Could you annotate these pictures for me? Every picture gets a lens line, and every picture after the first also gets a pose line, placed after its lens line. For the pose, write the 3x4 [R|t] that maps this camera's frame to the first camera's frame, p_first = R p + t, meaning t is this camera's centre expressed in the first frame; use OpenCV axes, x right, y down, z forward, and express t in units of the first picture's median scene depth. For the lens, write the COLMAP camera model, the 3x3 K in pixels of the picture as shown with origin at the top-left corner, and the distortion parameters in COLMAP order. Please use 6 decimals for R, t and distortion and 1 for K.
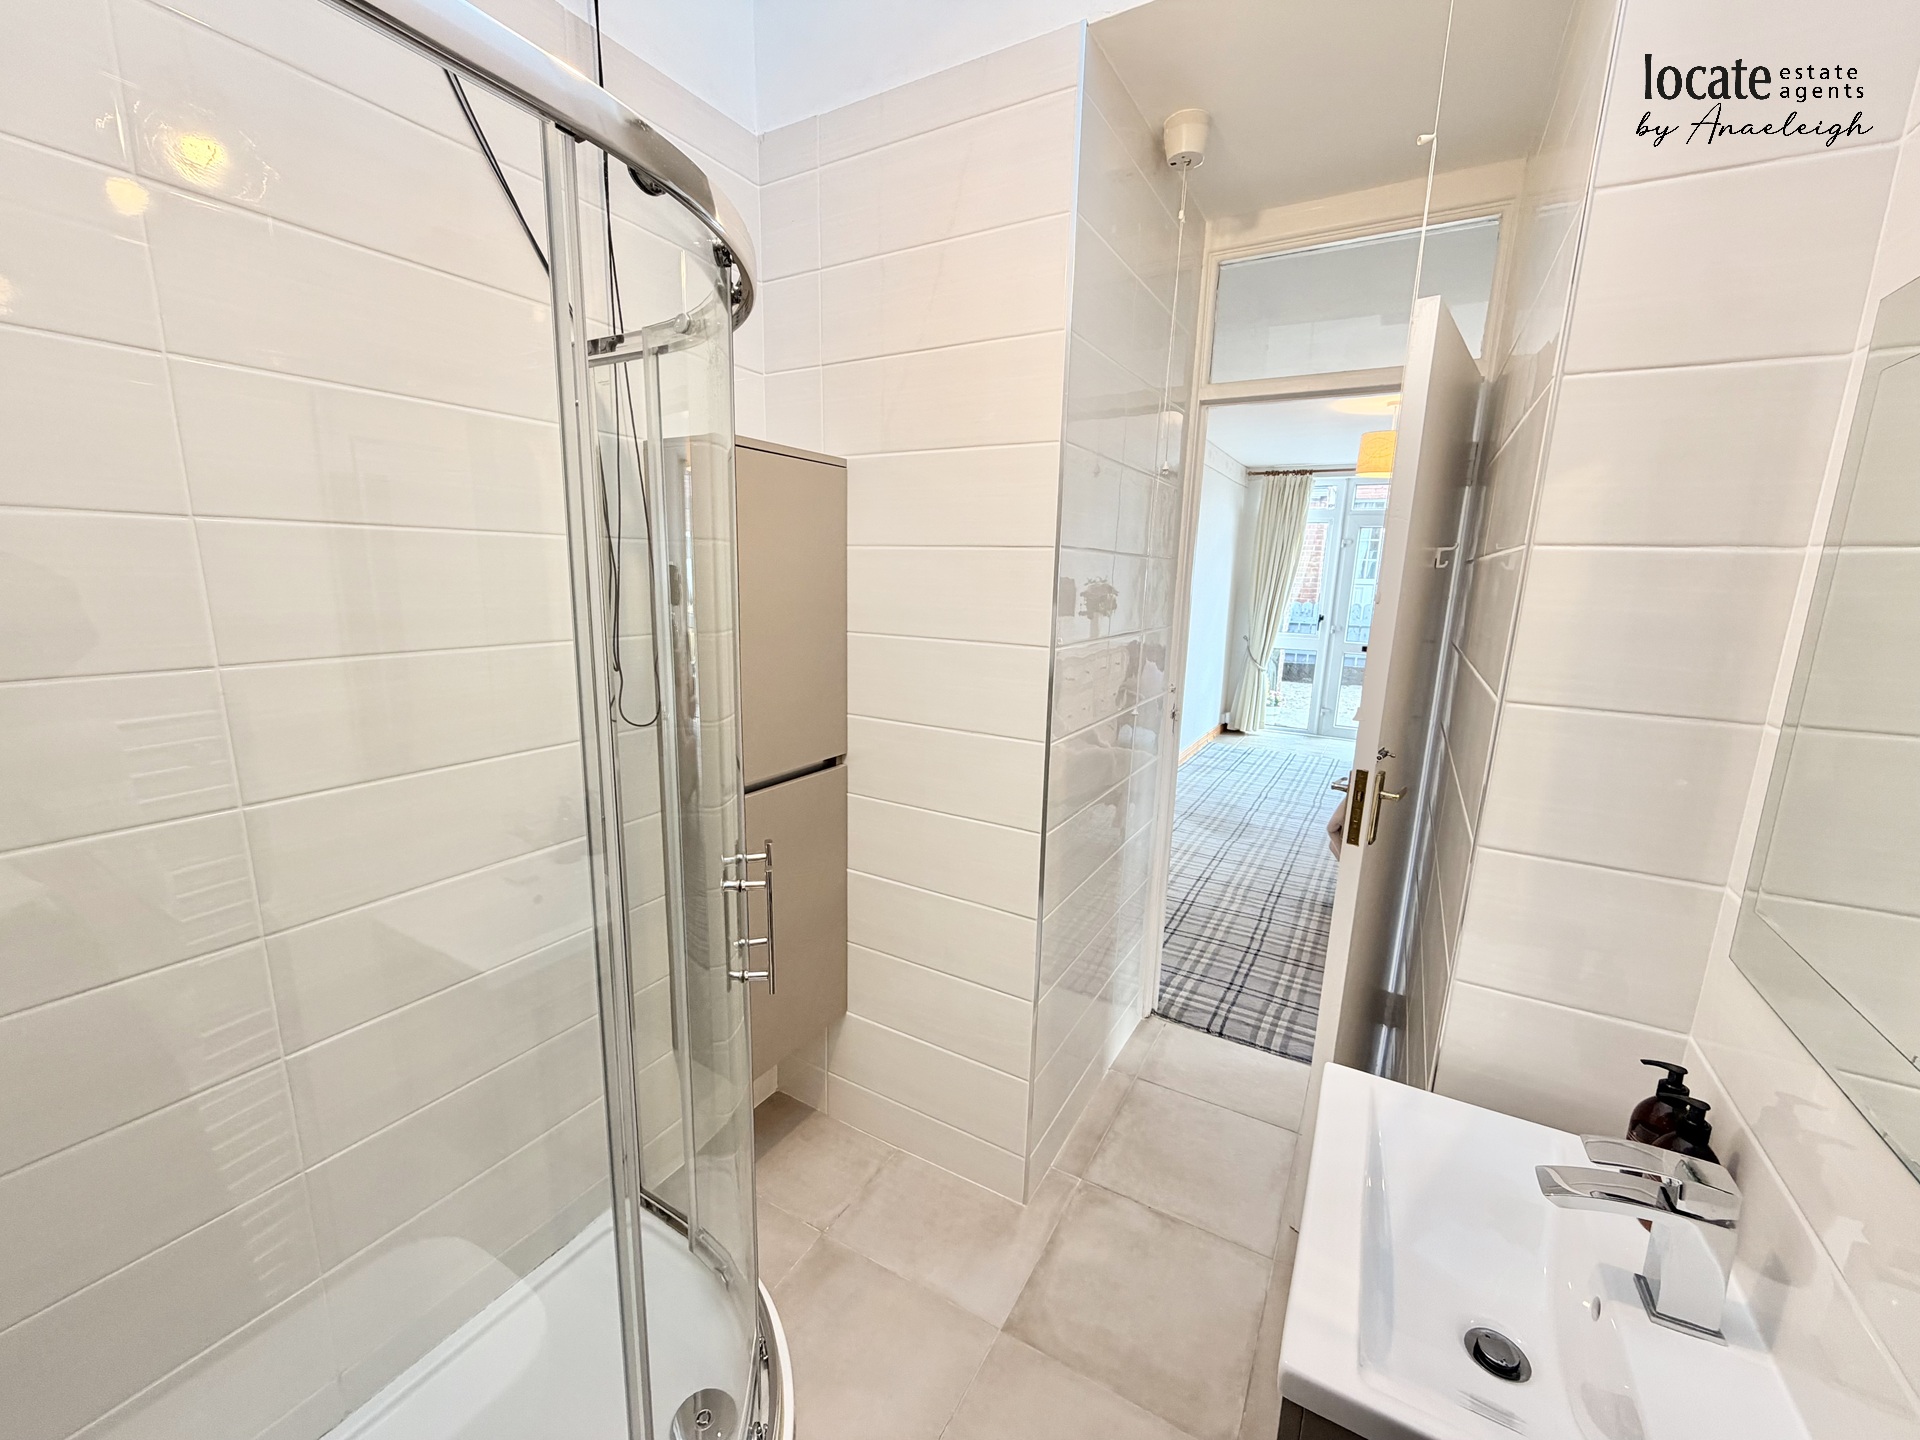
lens RADIAL K [[765.2, 0, 958.7], [0, 765.2, 719.9], [0, 0, 1]] dist [-0.002613, 0.000477]
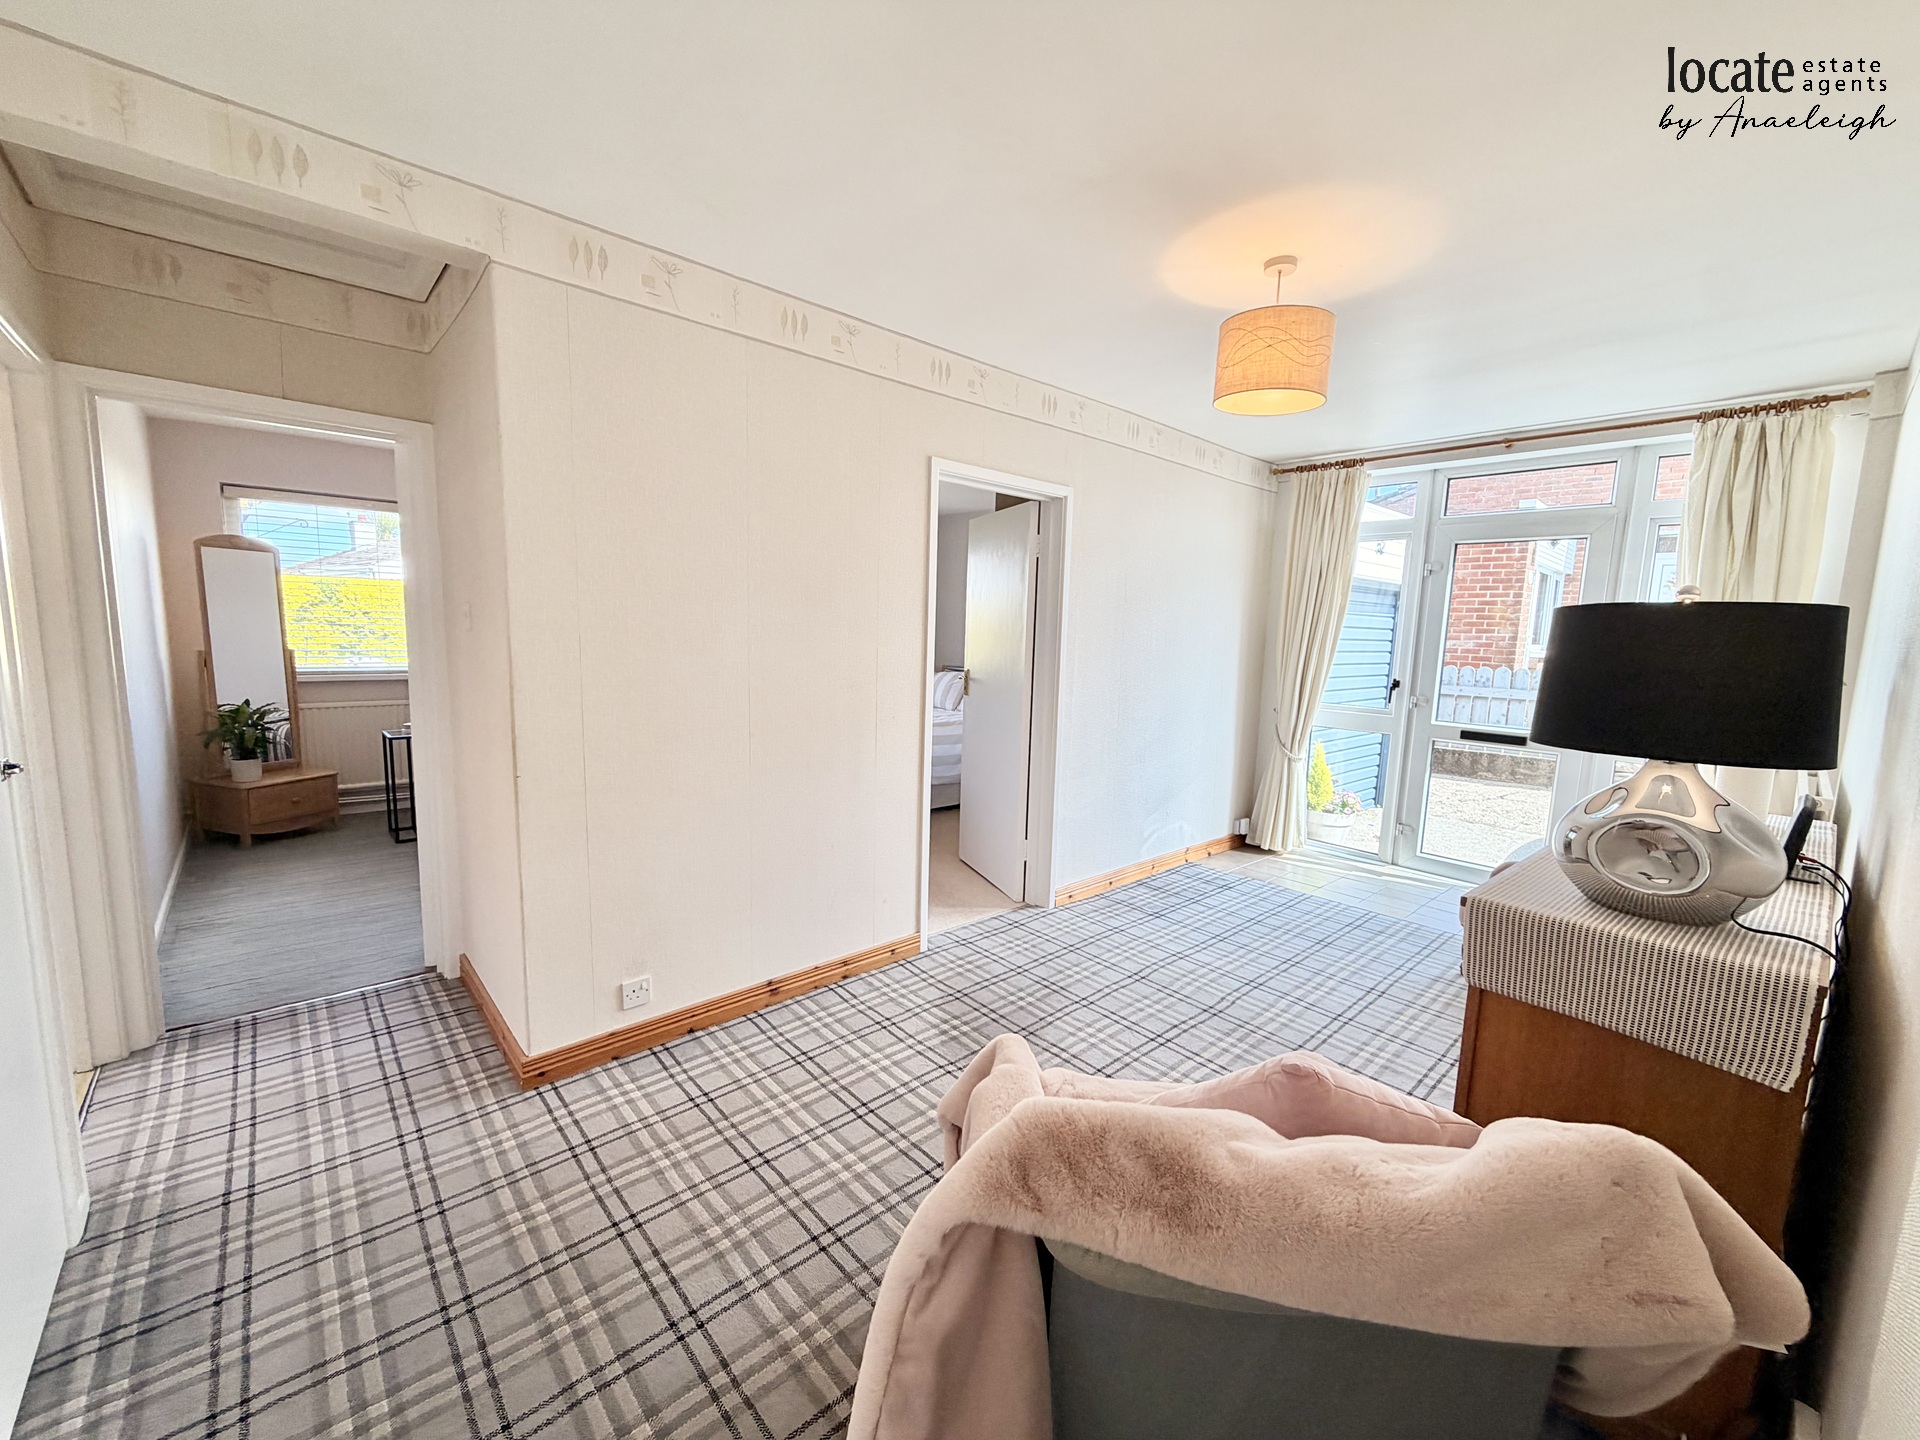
lens RADIAL K [[765.2, 0, 947.6], [0, 765.2, 723.5], [0, 0, 1]] dist [-0.002613, 0.000477]
pose [[0.952498, 0.039541, -0.301968, 0.315952], [-0.062226, 0.995886, -0.065873, -0.033993], [0.298121, 0.081534, 0.951039, 0.277539]]
